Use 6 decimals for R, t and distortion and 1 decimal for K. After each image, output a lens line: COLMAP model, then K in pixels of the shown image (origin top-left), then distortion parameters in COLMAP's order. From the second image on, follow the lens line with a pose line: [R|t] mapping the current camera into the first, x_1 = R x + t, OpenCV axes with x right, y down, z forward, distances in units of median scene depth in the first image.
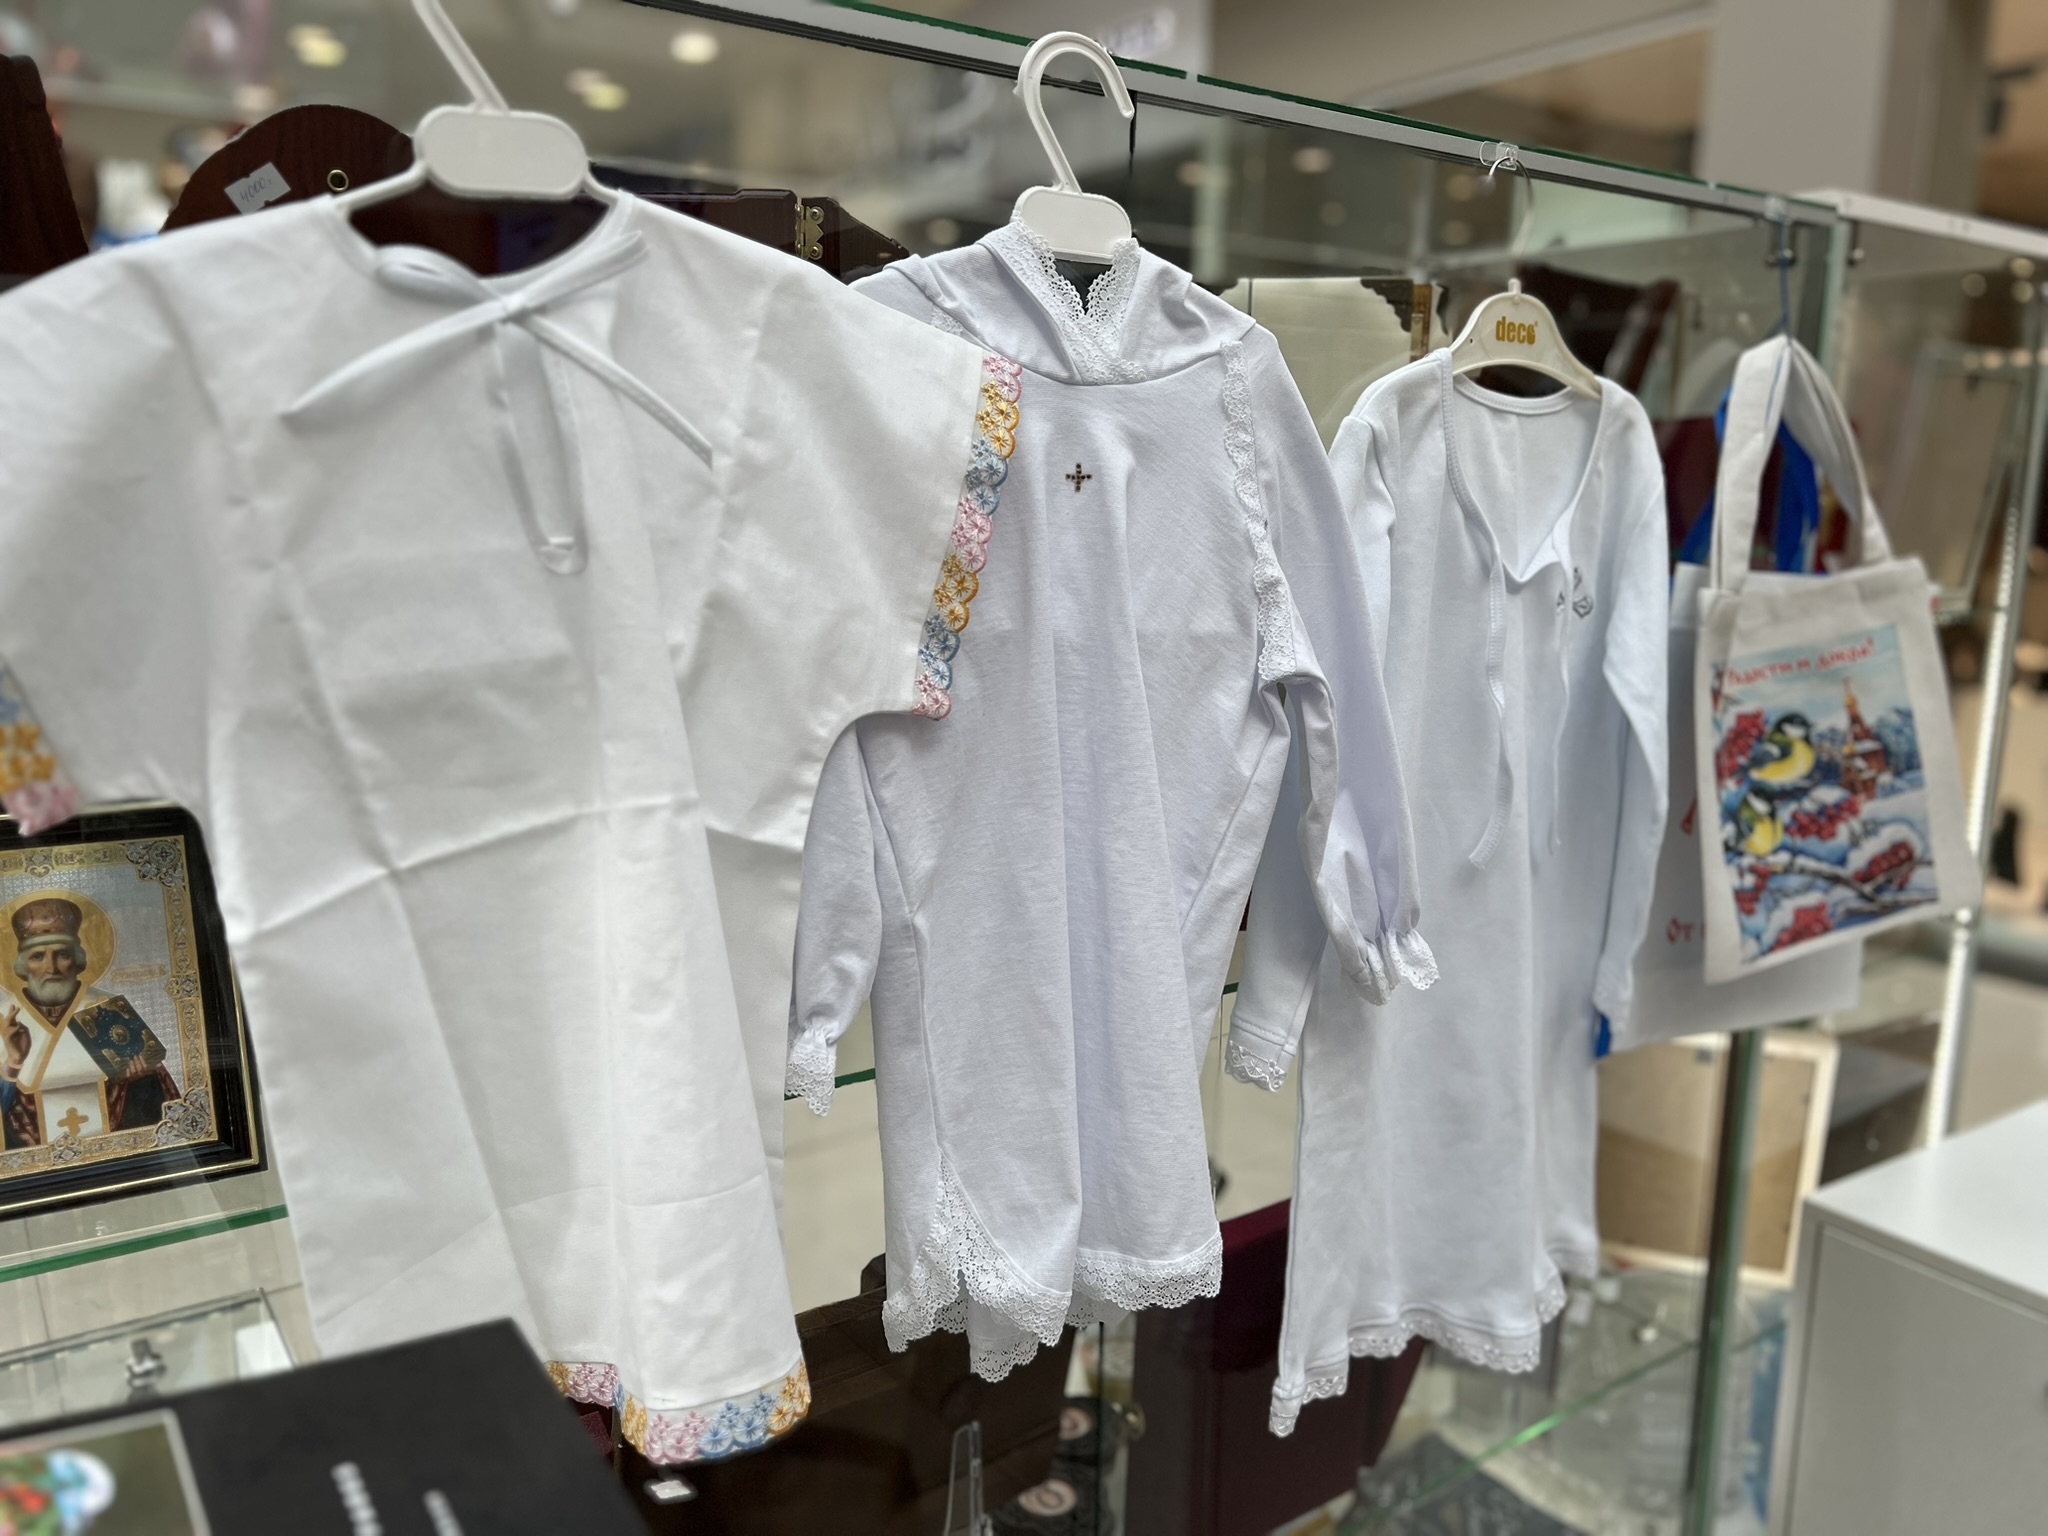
lens RADIAL K [[1541.7, 0, 1022.1], [0, 1541.7, 765.6], [0, 0, 1]] dist [0.051384, -0.052387]
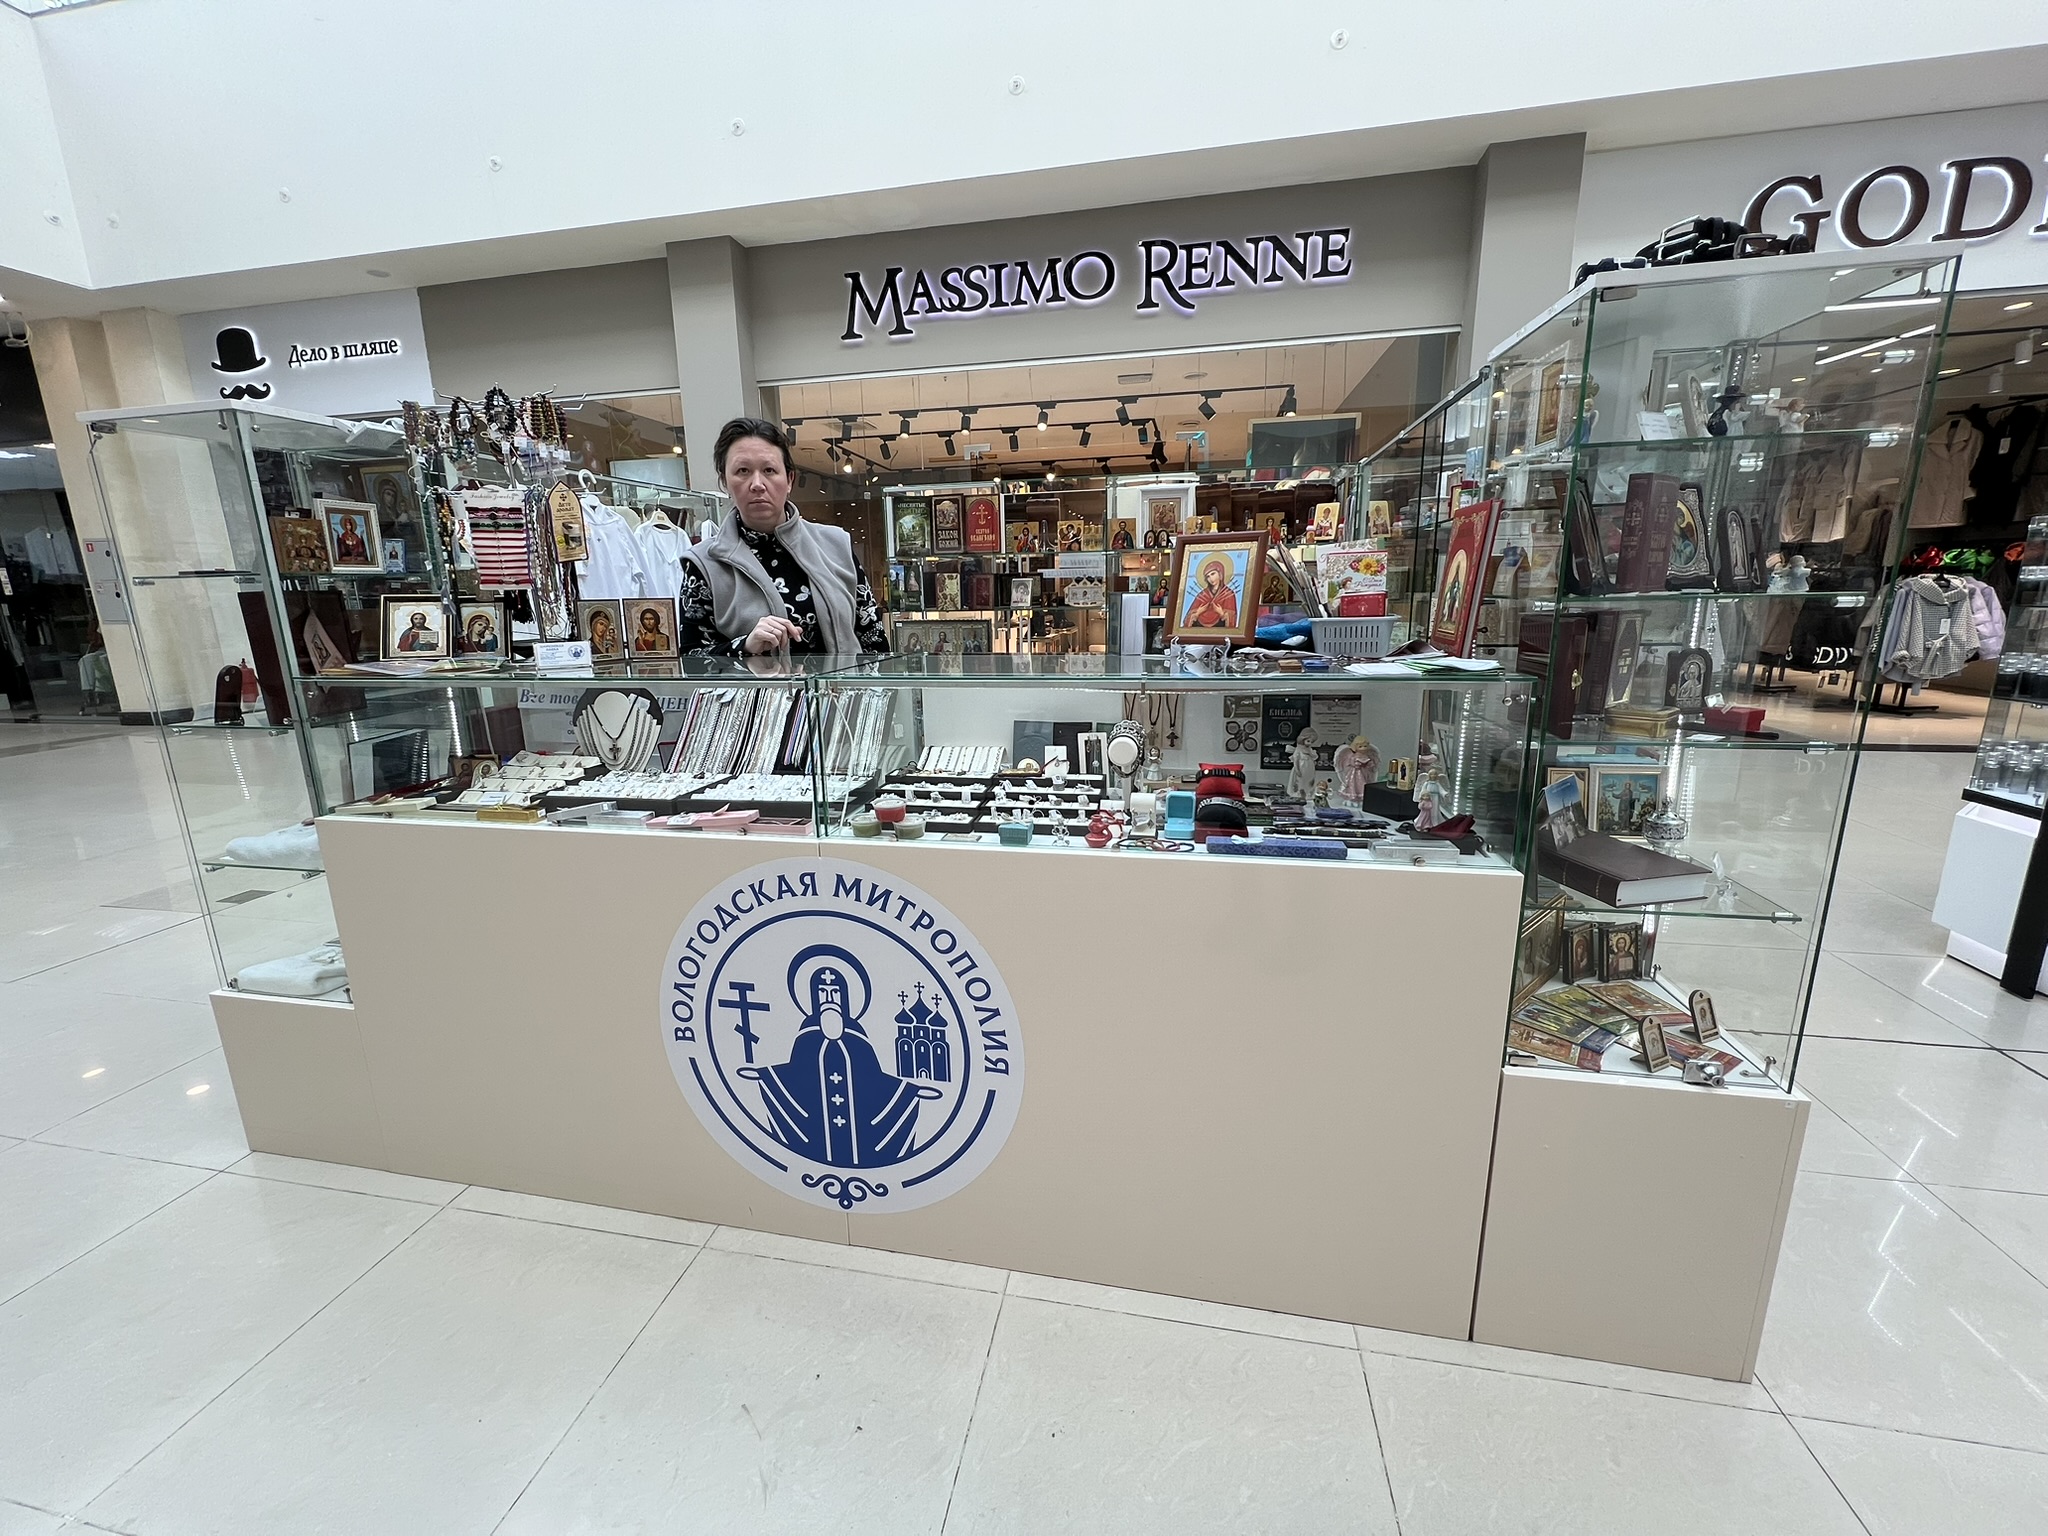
lens RADIAL K [[814.4, 0, 1030.6], [0, 814.4, 776.6], [0, 0, 1]] dist [-0.000949, -0.000017]
pose [[0.728376, -0.192812, 0.657489, -0.835386], [0.170765, 0.980393, 0.098329, 0.586185], [-0.663556, 0.040656, 0.747021, -2.081783]]
